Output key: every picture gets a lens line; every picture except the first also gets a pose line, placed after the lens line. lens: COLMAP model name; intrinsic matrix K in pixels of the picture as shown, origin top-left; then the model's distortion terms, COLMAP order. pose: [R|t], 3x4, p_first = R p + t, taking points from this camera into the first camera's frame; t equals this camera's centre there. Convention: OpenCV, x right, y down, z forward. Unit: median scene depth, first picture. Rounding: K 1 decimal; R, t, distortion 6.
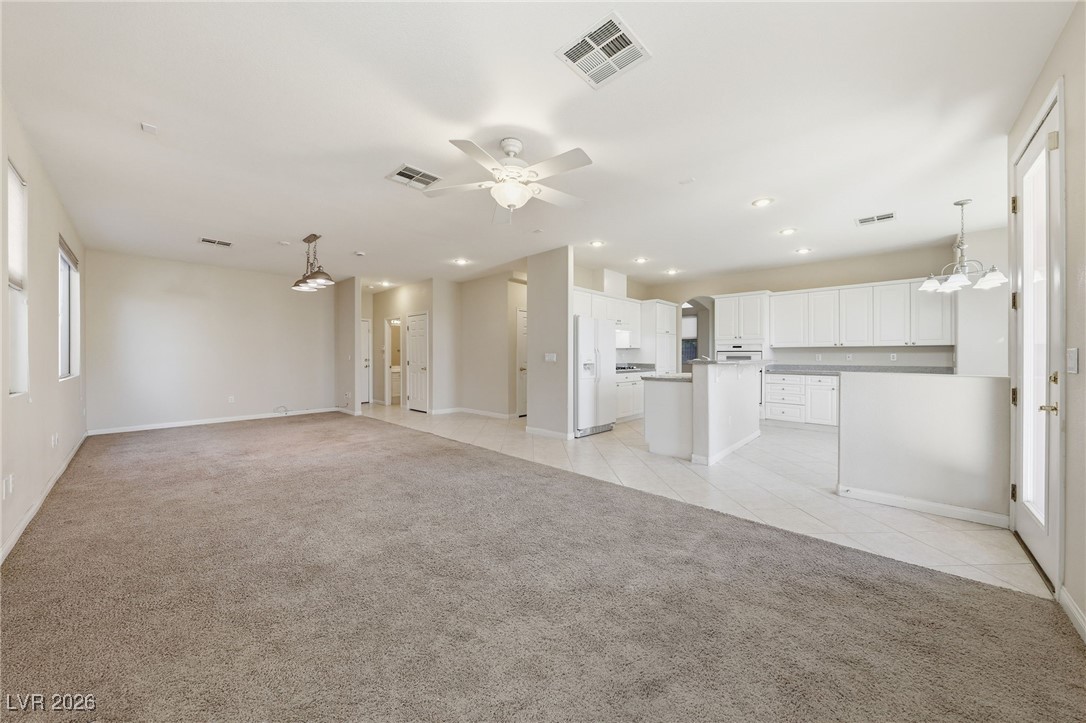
lens RADIAL K [[382.7, 0, 537.8], [0, 382.7, 356.3], [0, 0, 1]] dist [-0.001922, -0.000202]
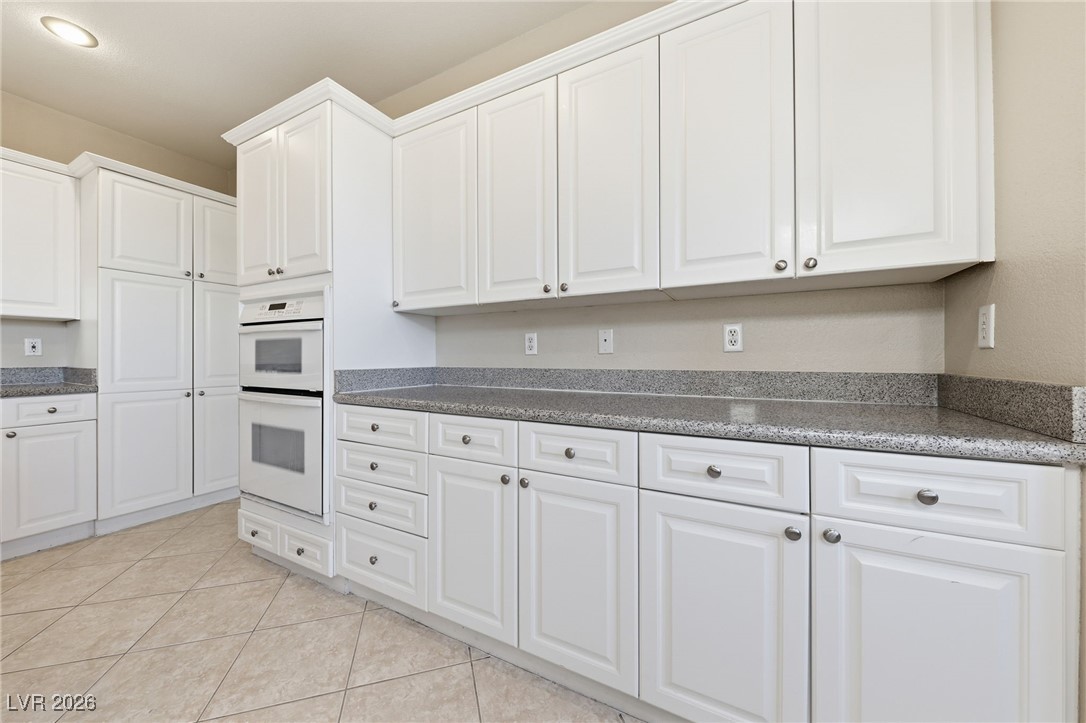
lens RADIAL K [[382.7, 0, 547.5], [0, 382.7, 356.8], [0, 0, 1]] dist [-0.001922, -0.000202]
pose [[0.959949, -0.001578, 0.280170, 0.671332], [0.002087, 0.999997, -0.001516, 0.013990], [-0.280167, 0.002040, 0.959949, 0.714994]]
